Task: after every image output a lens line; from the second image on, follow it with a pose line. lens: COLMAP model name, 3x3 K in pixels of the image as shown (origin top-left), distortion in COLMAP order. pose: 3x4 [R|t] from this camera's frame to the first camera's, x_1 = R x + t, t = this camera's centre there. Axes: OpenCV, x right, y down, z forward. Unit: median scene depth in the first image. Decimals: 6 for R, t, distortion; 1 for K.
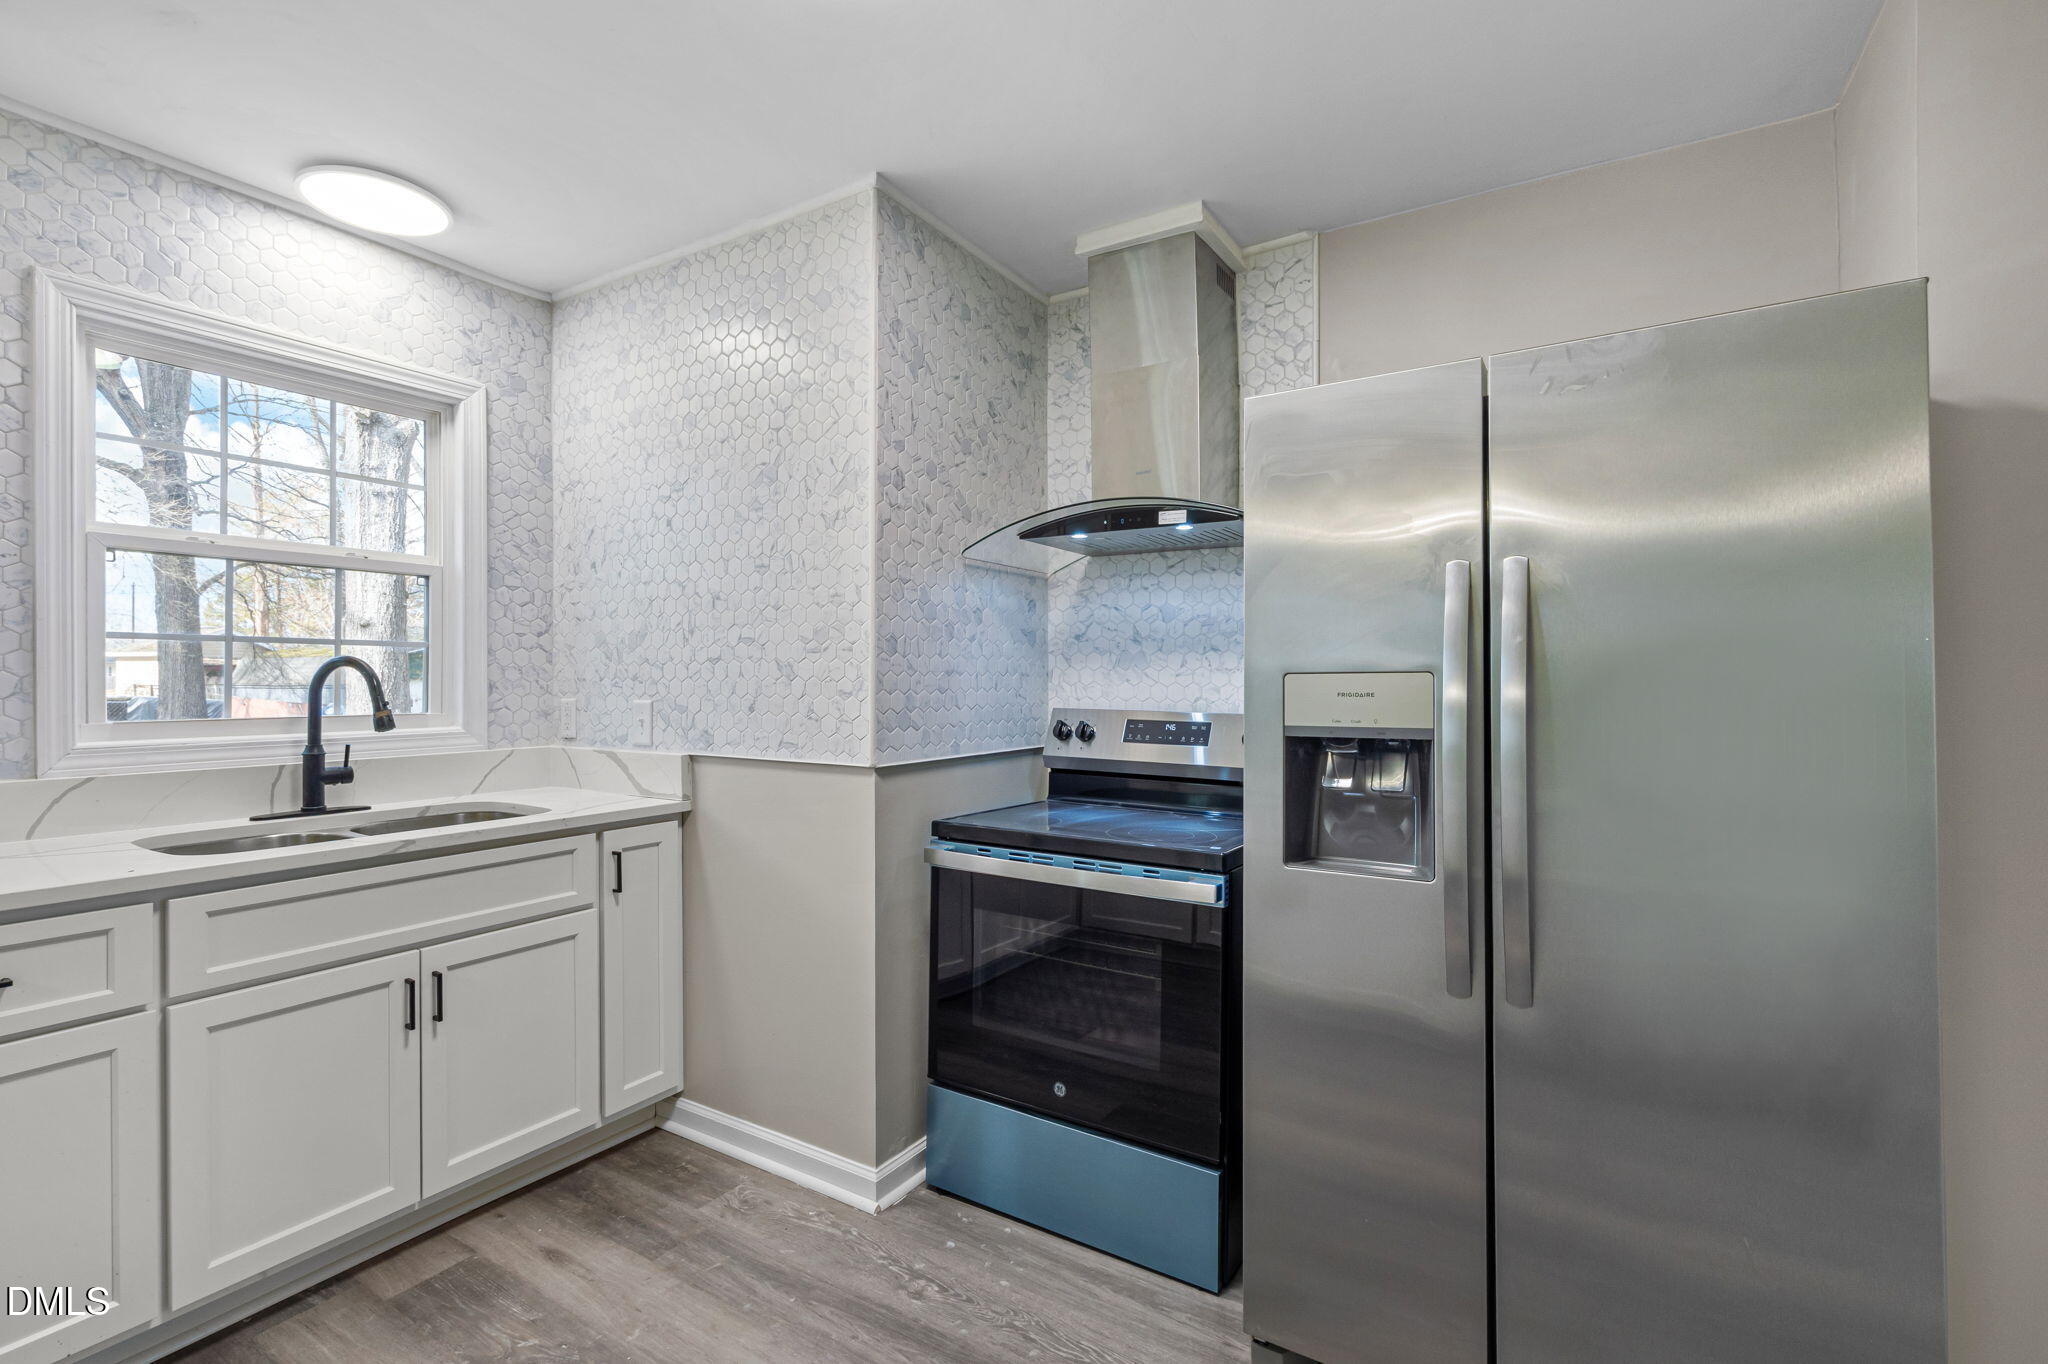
lens RADIAL K [[926.9, 0, 1024.5], [0, 926.9, 679.9], [0, 0, 1]] dist [-0.001228, 0.000231]
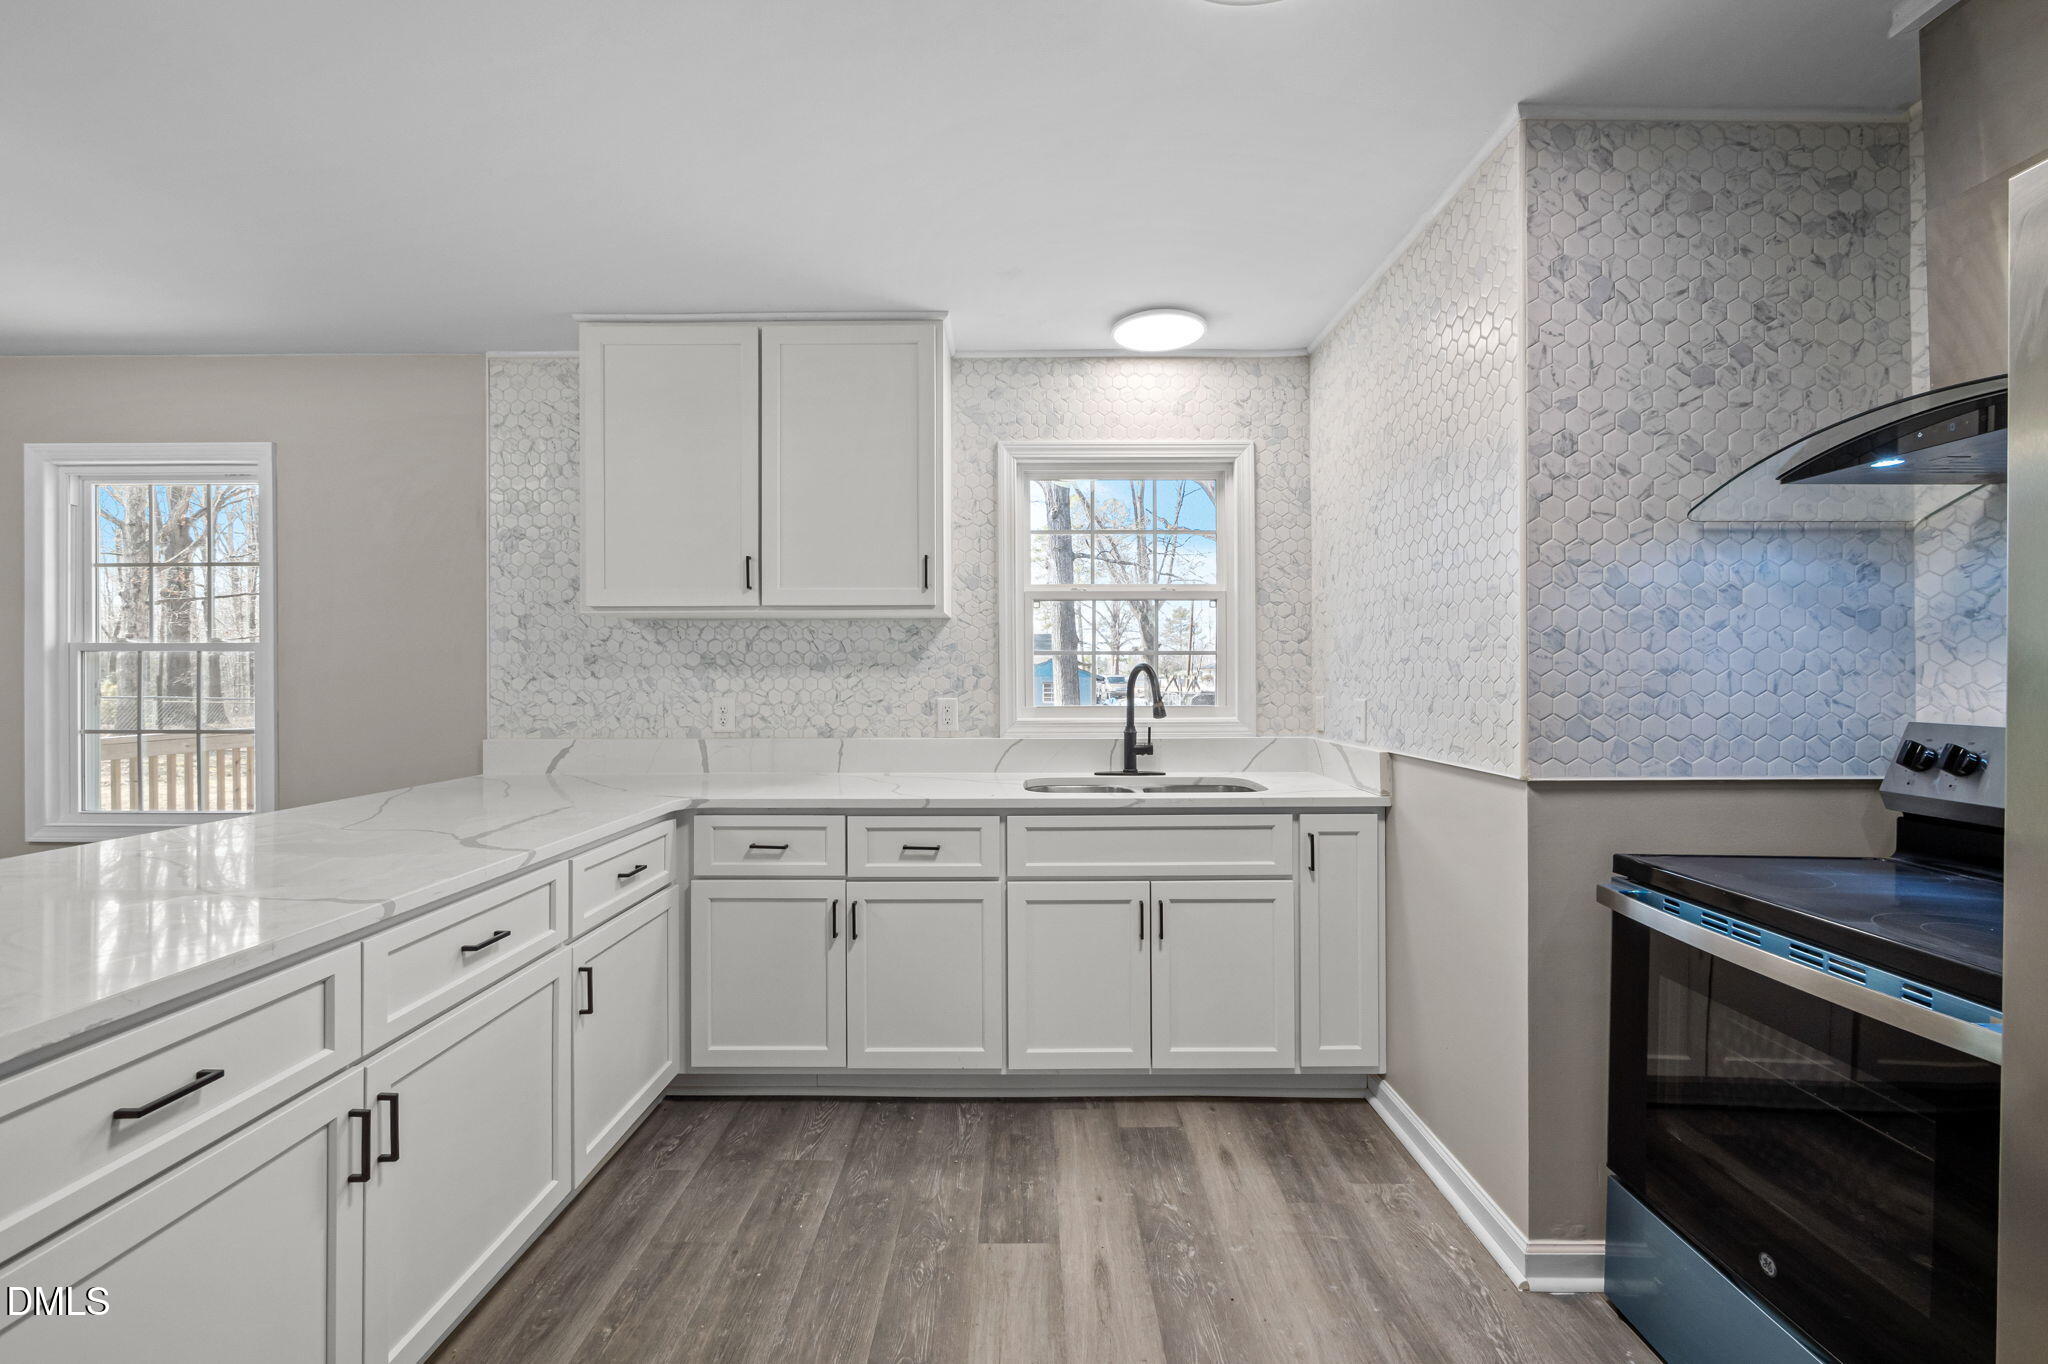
lens RADIAL K [[857.2, 0, 1021.3], [0, 857.2, 676.9], [0, 0, 1]] dist [-0.006829, 0.000932]
pose [[0.523875, -0.002908, -0.851790, 0.260349], [0.001718, 0.999996, -0.002357, -0.002432], [0.851793, -0.000228, 0.523878, 0.160876]]
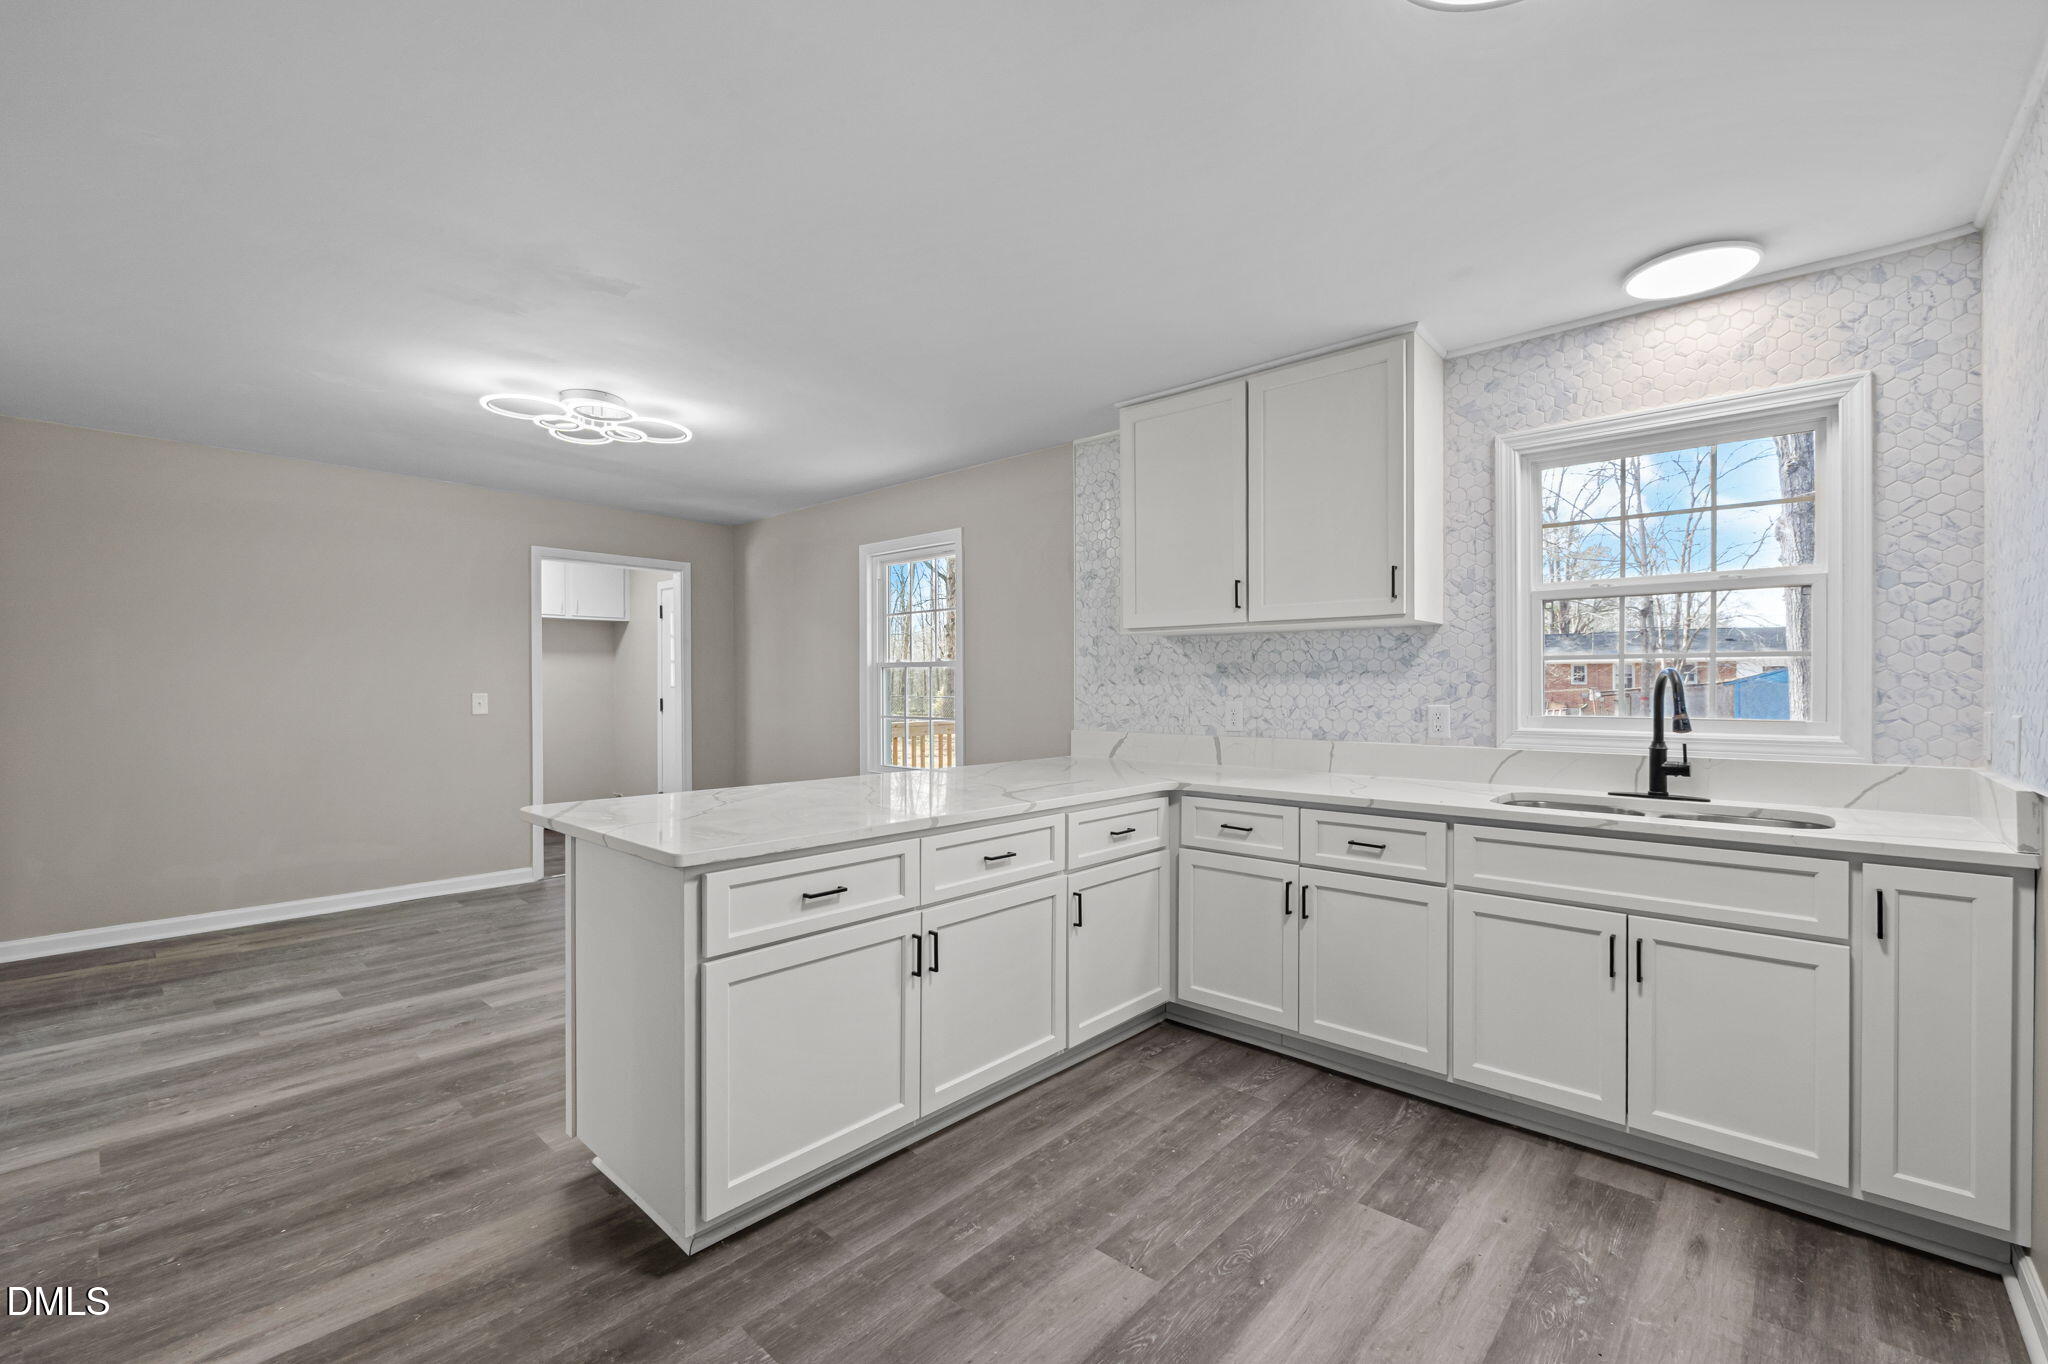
lens RADIAL K [[863.5, 0, 1023.6], [0, 863.5, 690.5], [0, 0, 1]] dist [-0.004817, 0.000591]
pose [[-0.180610, 0.005832, -0.983538, 0.484083], [-0.000648, 0.999982, 0.006048, -0.002834], [0.983555, 0.001729, -0.180603, 0.369972]]
